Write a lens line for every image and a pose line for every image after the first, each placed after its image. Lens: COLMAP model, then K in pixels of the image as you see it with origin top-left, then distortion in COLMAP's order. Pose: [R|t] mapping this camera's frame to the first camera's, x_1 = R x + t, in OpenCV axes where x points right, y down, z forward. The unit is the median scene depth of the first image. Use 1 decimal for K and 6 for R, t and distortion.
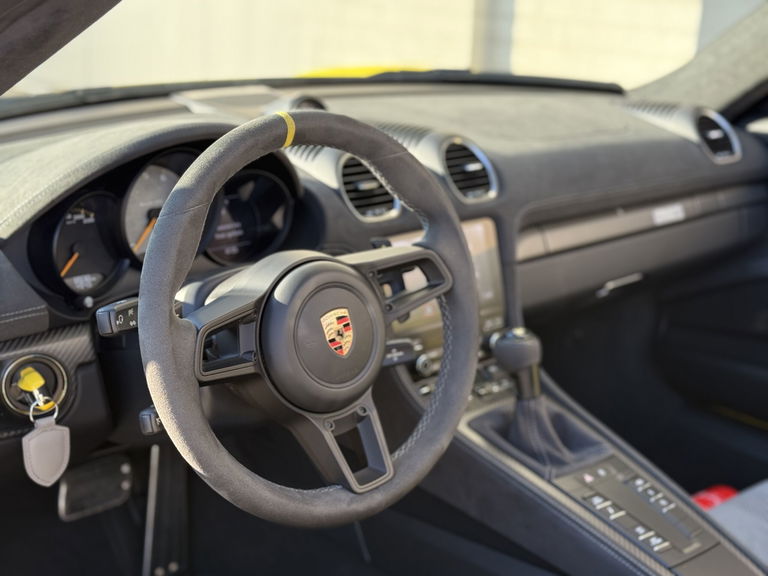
lens RADIAL K [[1223.9, 0, 384.0], [0, 1223.9, 288.0], [0, 0, 1]] dist [0.112702, -0.016582]
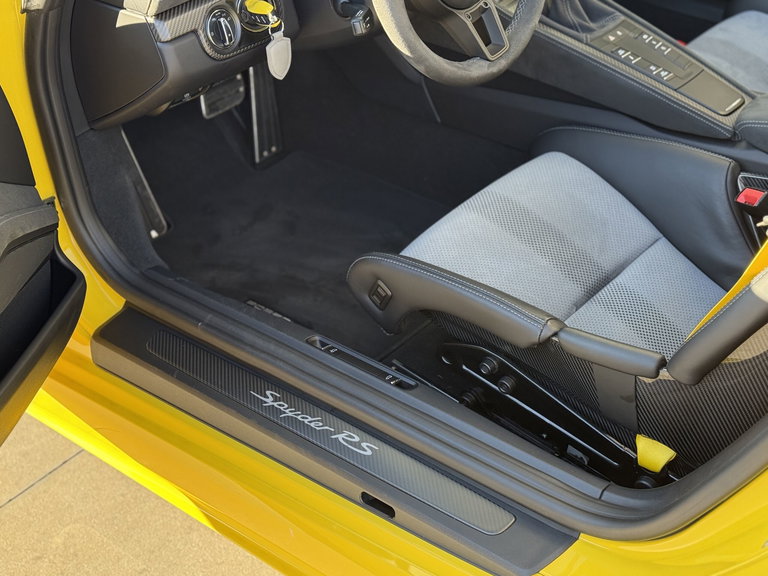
lens RADIAL K [[1191.3, 0, 384.0], [0, 1191.3, 288.0], [0, 0, 1]] dist [0.211815, -0.027327]
pose [[0.986357, -0.130064, 0.100909, -0.288288], [0.092488, 0.944939, 0.313906, -0.039310], [-0.136180, -0.300290, 0.944077, -0.399390]]
